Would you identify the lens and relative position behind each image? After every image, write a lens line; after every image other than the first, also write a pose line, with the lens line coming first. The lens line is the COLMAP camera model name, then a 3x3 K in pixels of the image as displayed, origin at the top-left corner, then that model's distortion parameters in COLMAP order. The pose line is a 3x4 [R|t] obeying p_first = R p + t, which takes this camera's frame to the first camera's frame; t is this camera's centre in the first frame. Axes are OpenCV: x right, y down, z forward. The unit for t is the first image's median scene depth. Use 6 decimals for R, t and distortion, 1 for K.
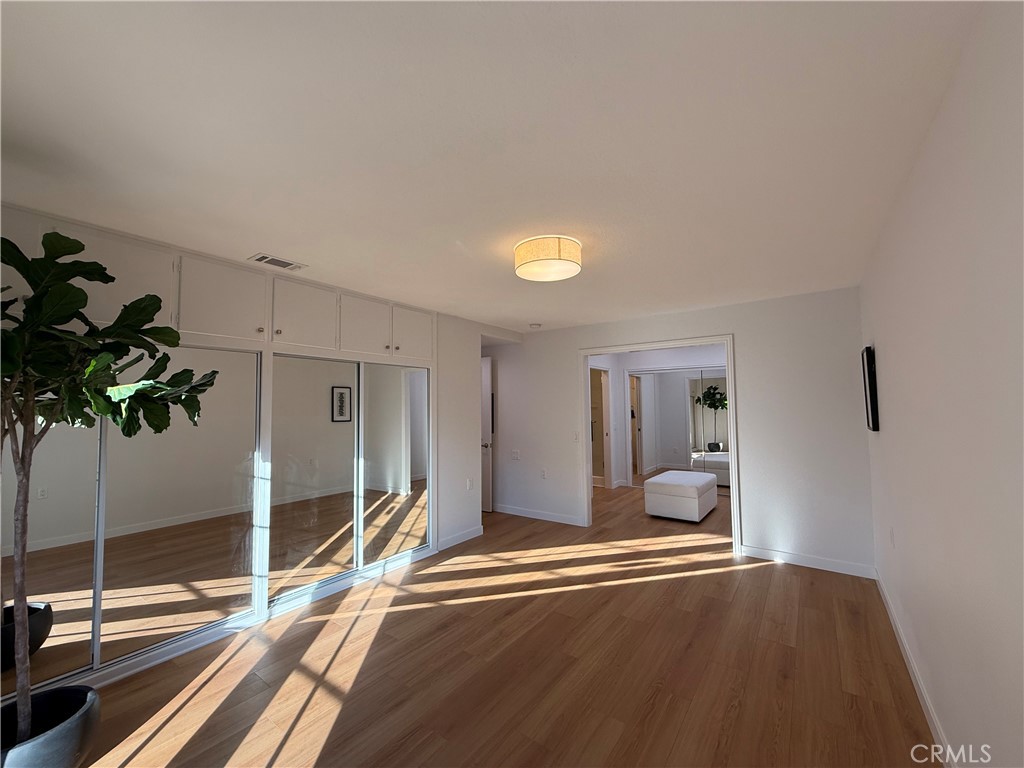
lens RADIAL K [[406.2, 0, 513.3], [0, 406.2, 387.3], [0, 0, 1]] dist [-0.000423, 0.000692]
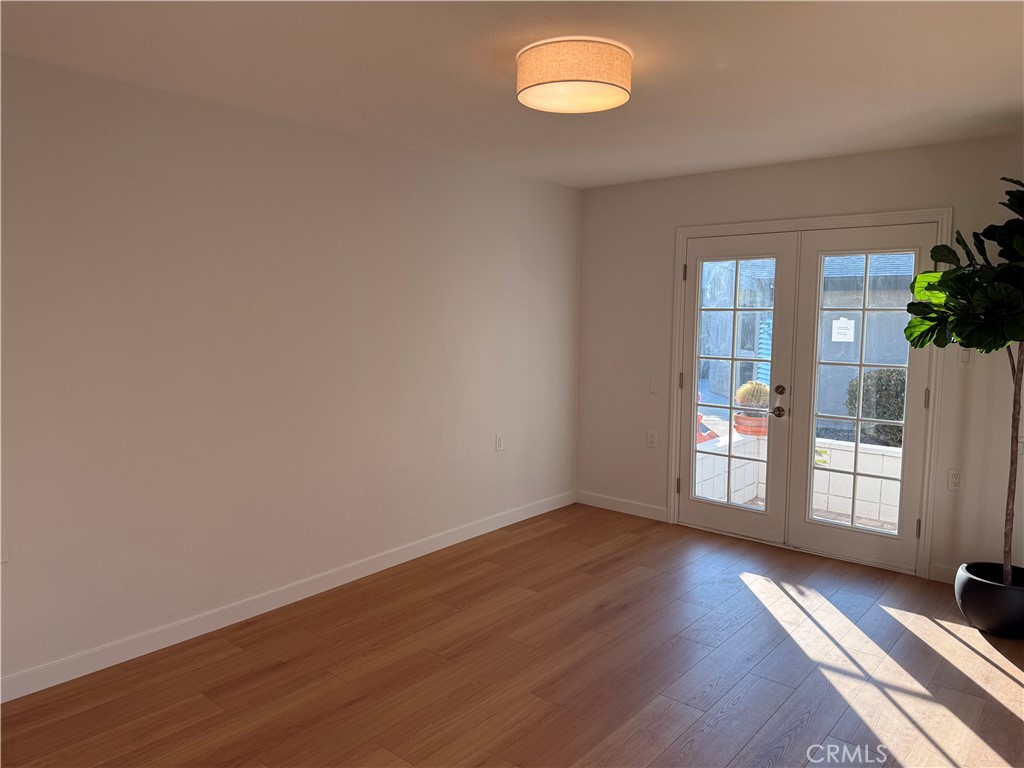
lens RADIAL K [[728.2, 0, 506.5], [0, 728.2, 387.0], [0, 0, 1]] dist [0.026307, -0.022302]
pose [[-0.995711, 0.005954, 0.092330, 0.063890], [0.010247, 0.998885, 0.046088, 0.047536], [-0.091953, 0.046836, -0.994661, 1.549363]]
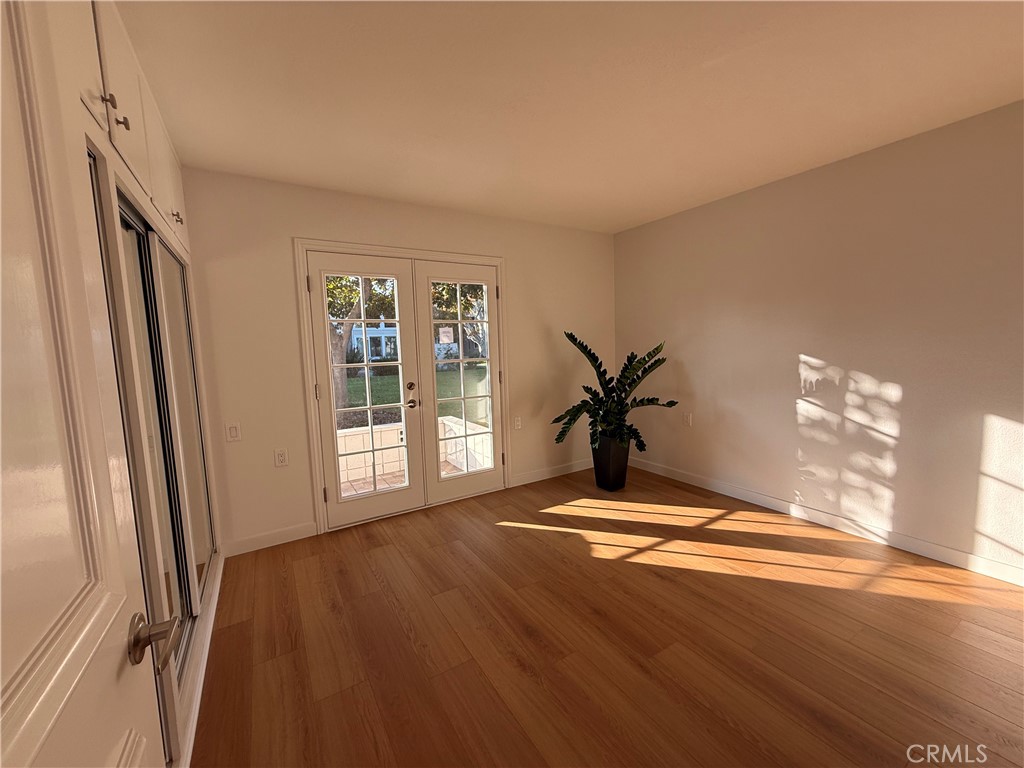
lens RADIAL K [[406.2, 0, 512.4], [0, 406.2, 382.8], [0, 0, 1]] dist [-0.000423, 0.000692]
pose [[-0.383410, 0.111257, -0.916853, 0.462153], [0.096187, 0.992130, 0.080168, 0.060585], [0.918556, -0.057452, -0.391094, 0.720477]]
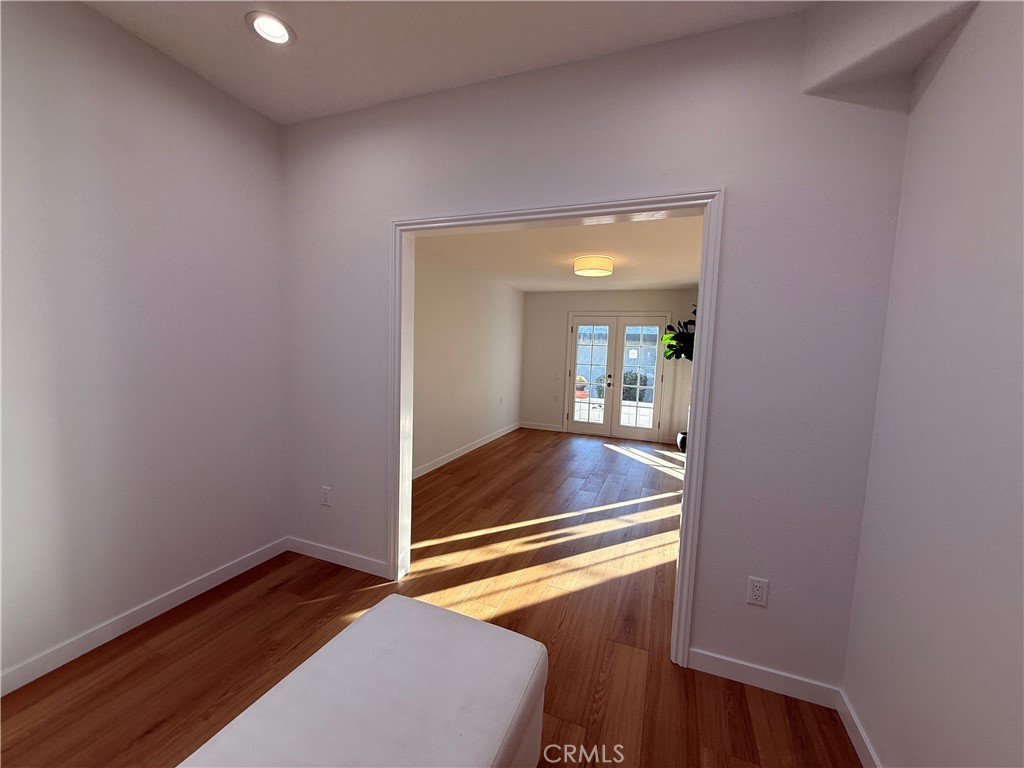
lens RADIAL K [[406.2, 0, 514.9], [0, 406.2, 388.4], [0, 0, 1]] dist [-0.000423, 0.000692]
pose [[-0.968442, 0.007478, -0.249126, 0.630034], [-0.002718, 0.999174, 0.040555, 0.100418], [0.249223, 0.039952, -0.967622, 1.950211]]
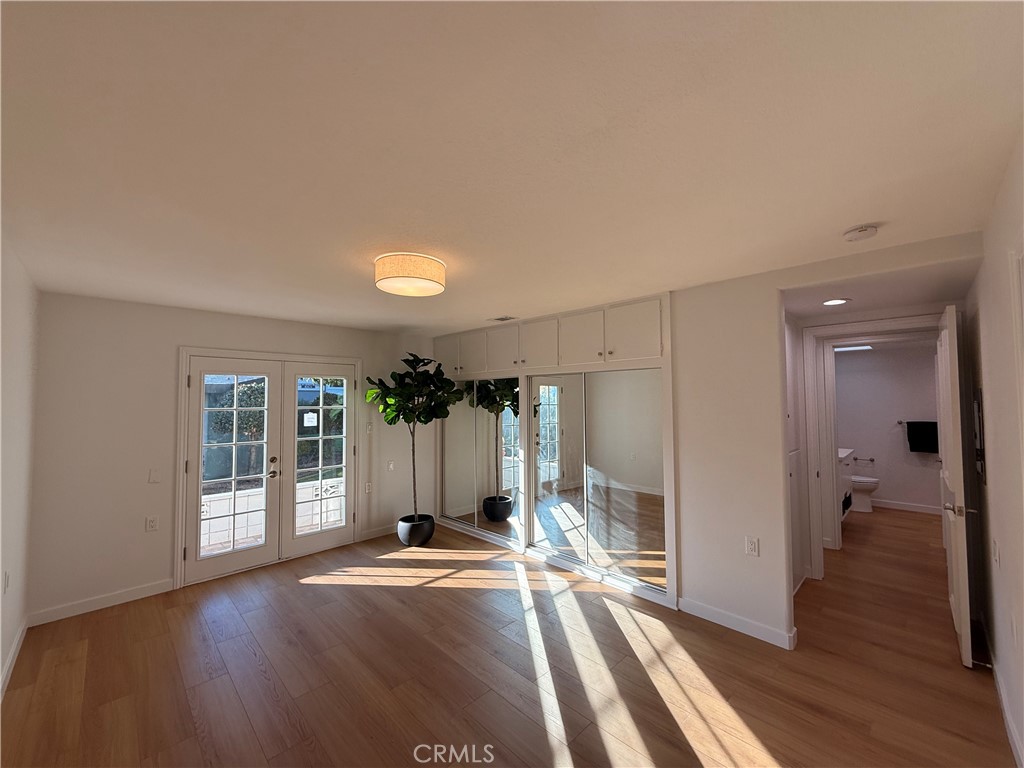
lens RADIAL K [[406.2, 0, 514.8], [0, 406.2, 382.8], [0, 0, 1]] dist [-0.000423, 0.000692]
pose [[-0.159413, -0.021285, -0.986982, 0.752799], [0.071756, 0.996873, -0.033088, -0.013840], [0.984601, -0.076097, -0.157387, 1.034310]]
